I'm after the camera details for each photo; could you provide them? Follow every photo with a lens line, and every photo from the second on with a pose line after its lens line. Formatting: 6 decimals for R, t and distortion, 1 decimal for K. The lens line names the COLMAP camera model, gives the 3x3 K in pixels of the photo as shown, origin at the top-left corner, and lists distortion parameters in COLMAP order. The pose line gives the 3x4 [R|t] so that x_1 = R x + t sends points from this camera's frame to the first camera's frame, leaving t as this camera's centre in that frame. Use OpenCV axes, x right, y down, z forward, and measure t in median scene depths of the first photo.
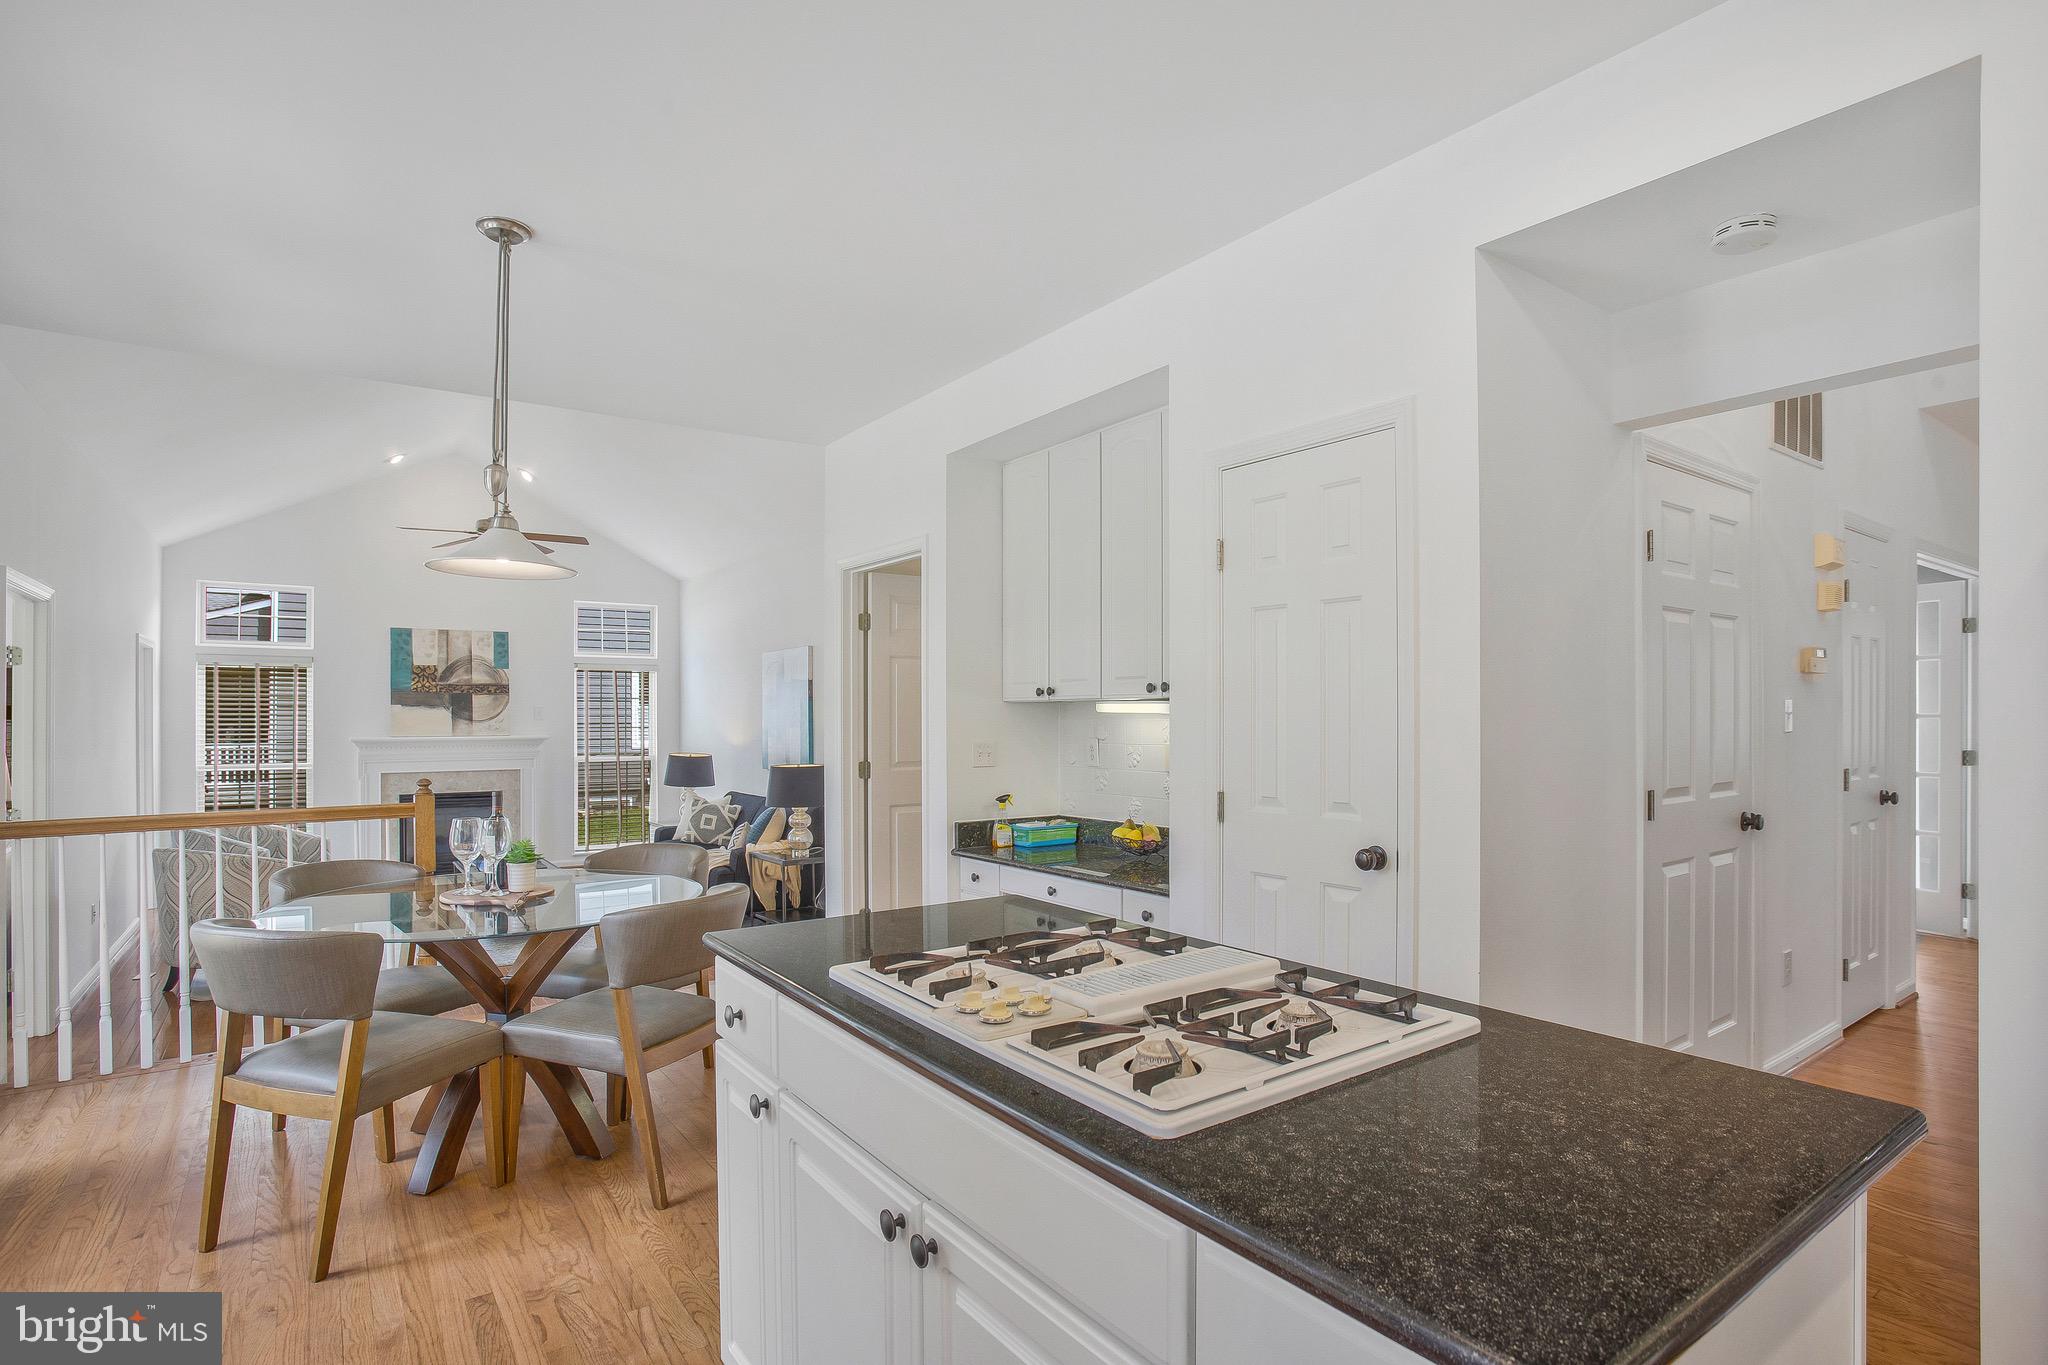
lens RADIAL K [[1037.9, 0, 1033.8], [0, 1037.9, 720.2], [0, 0, 1]] dist [-0.057333, 0.034127]
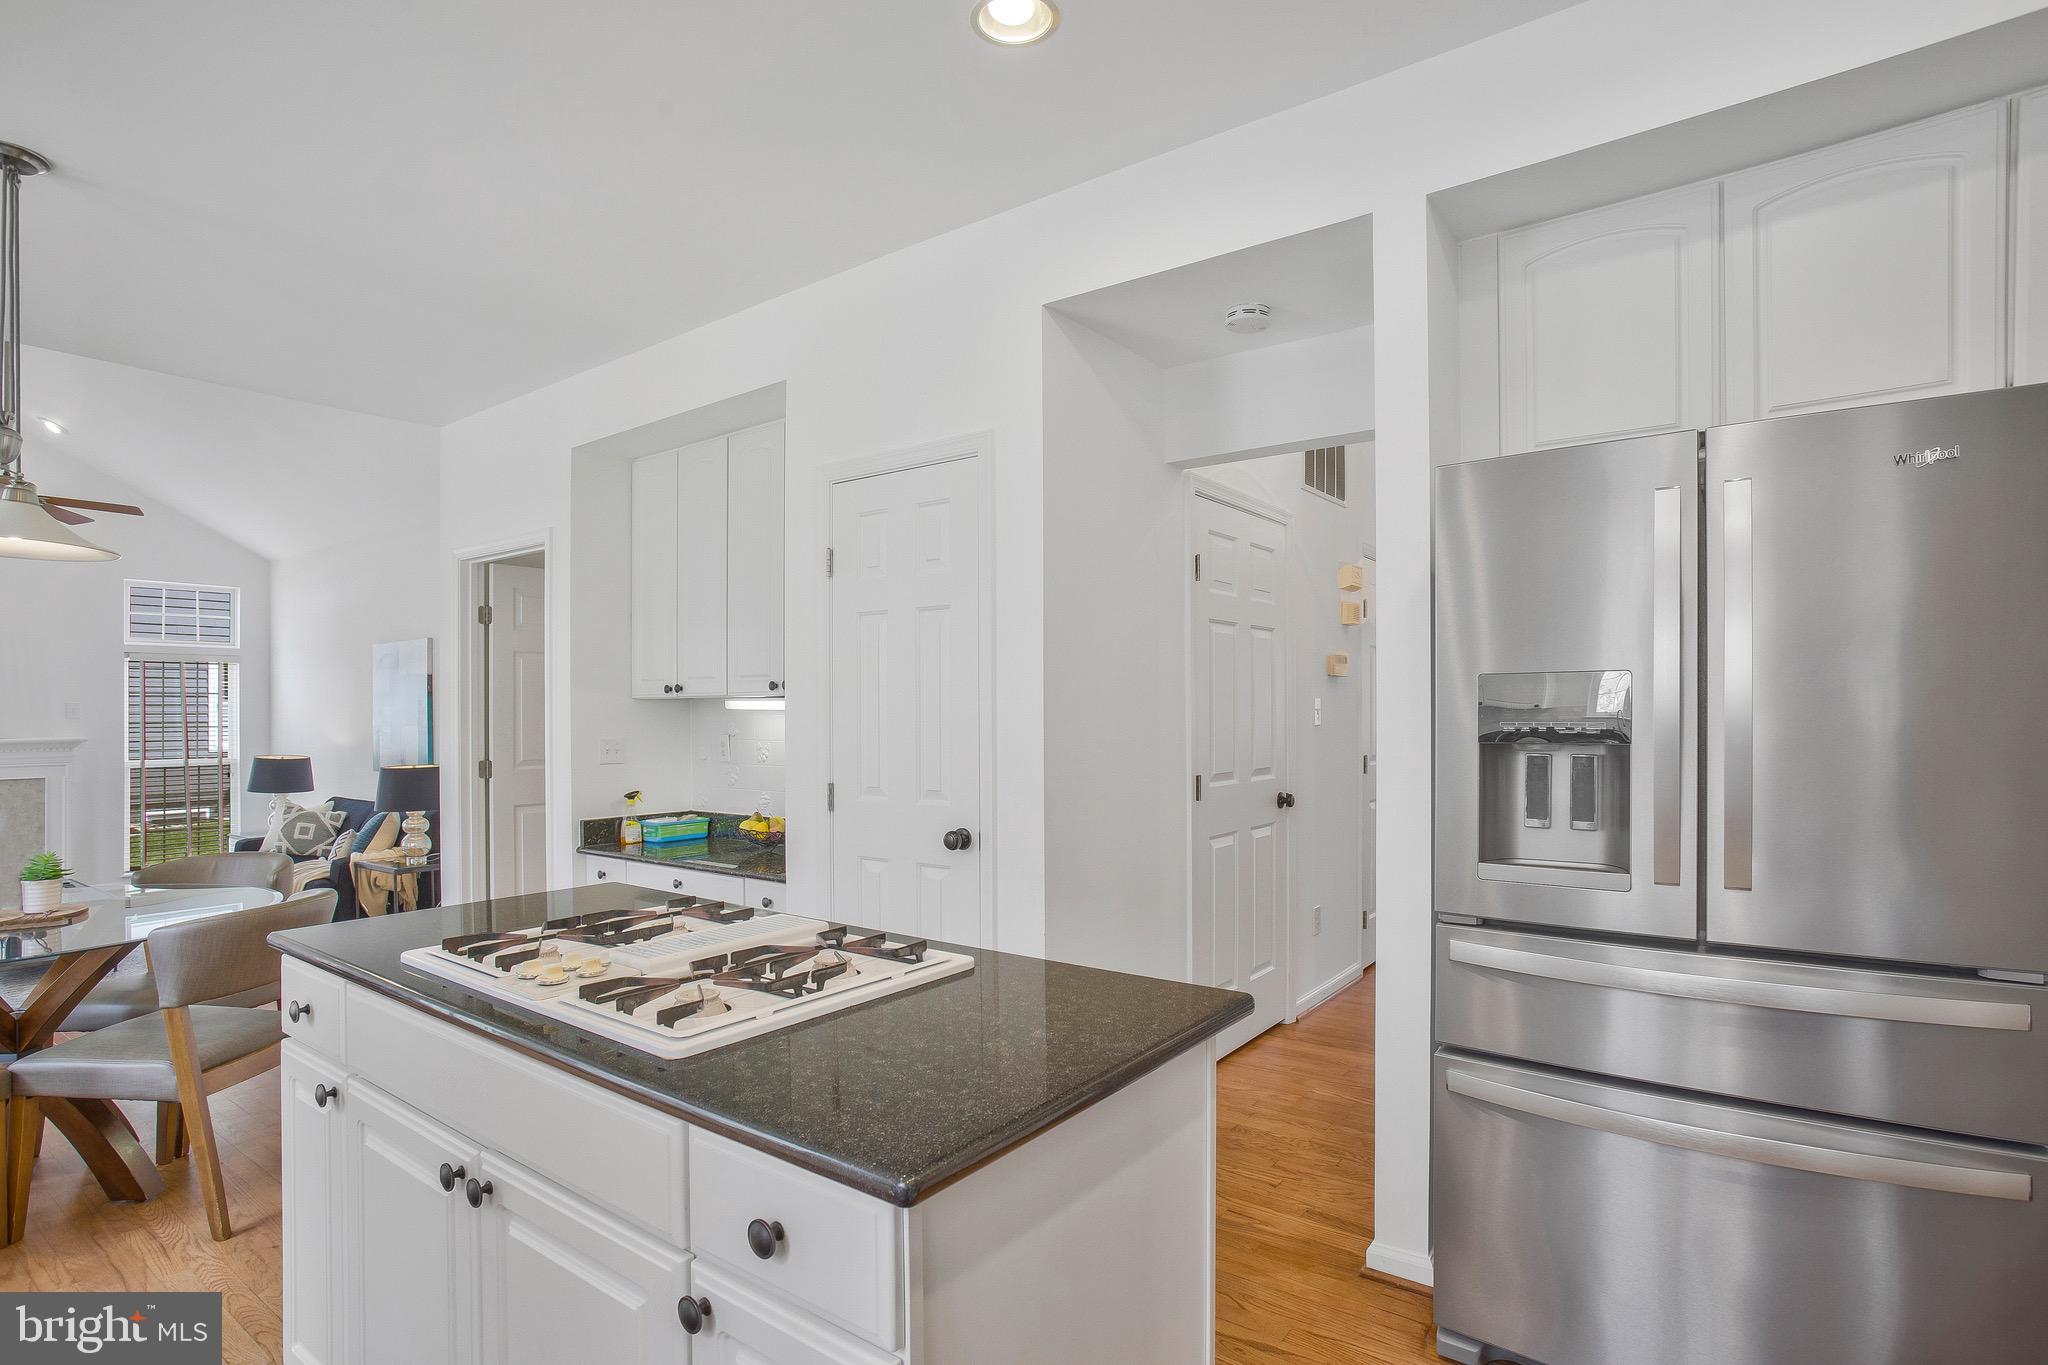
lens RADIAL K [[1092.4, 0, 1057.5], [0, 1092.4, 722.3], [0, 0, 1]] dist [-0.046716, 0.037778]
pose [[0.958875, -0.003736, 0.283804, 0.083520], [0.002378, 0.999984, 0.005130, 0.000751], [-0.283818, -0.004244, 0.958869, -0.151842]]
